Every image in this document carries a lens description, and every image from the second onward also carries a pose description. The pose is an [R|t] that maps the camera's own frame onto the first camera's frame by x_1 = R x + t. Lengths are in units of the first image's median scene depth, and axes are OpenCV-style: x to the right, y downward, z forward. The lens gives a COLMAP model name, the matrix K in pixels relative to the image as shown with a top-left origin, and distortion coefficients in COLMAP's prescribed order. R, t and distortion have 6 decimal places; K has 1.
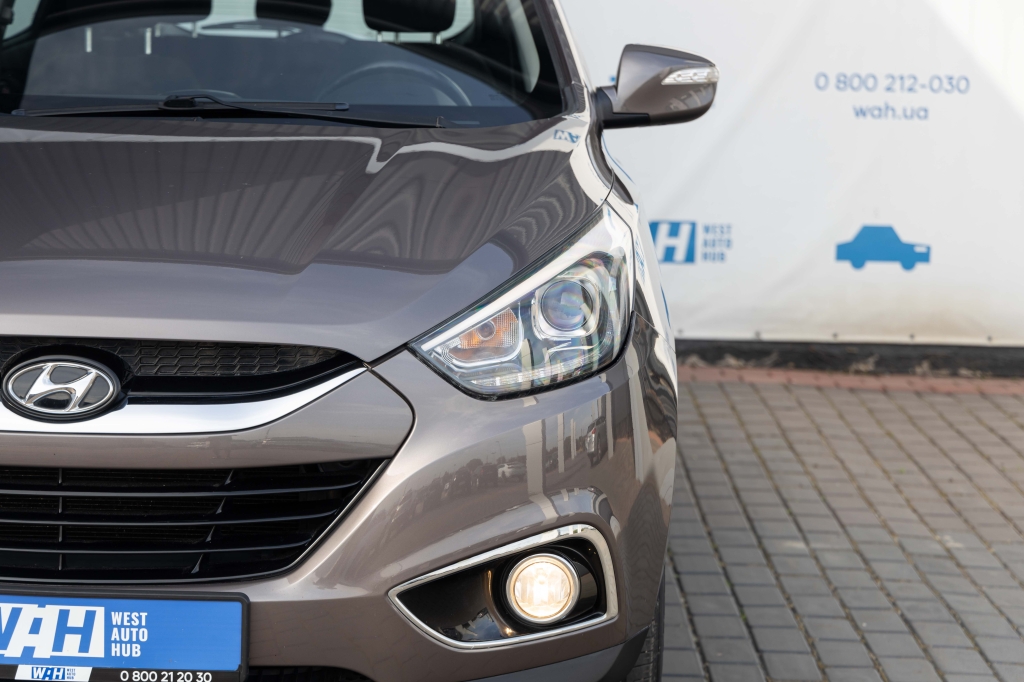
lens RADIAL K [[2042.6, 0, 512.0], [0, 2042.6, 341.0], [0, 0, 1]] dist [0.010230, 0.060936]
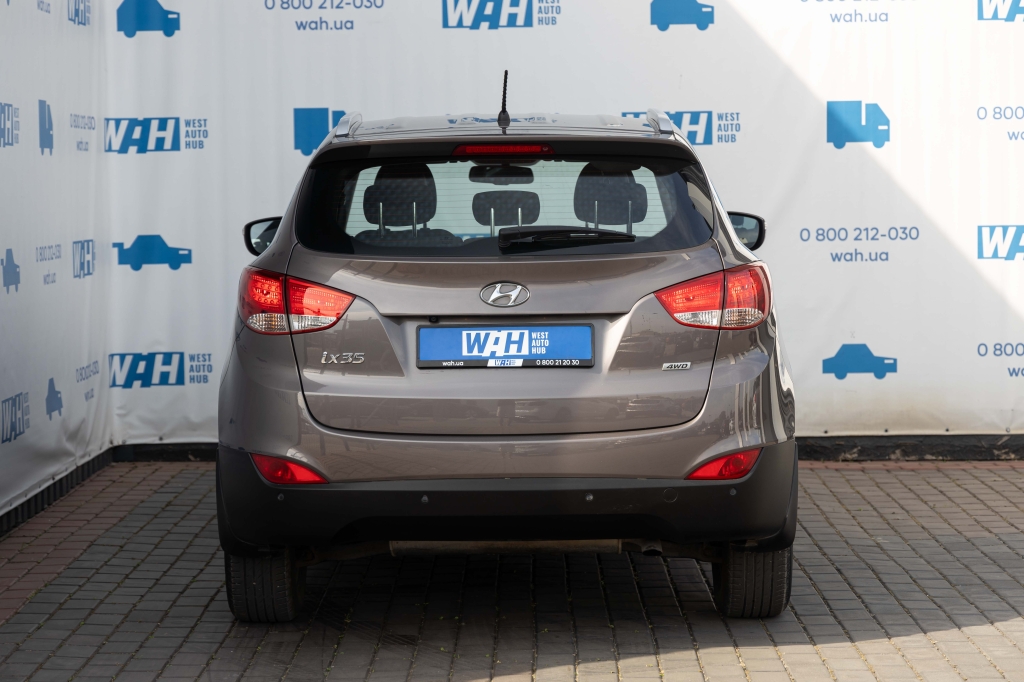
lens RADIAL K [[2568.9, 0, 512.0], [0, 2568.9, 341.0], [0, 0, 1]] dist [0.070351, -0.530058]
pose [[0.999363, -0.035112, -0.006358, -0.033199], [0.034419, 0.995536, -0.087885, 0.098128], [0.009415, 0.087610, 0.996110, -0.790250]]
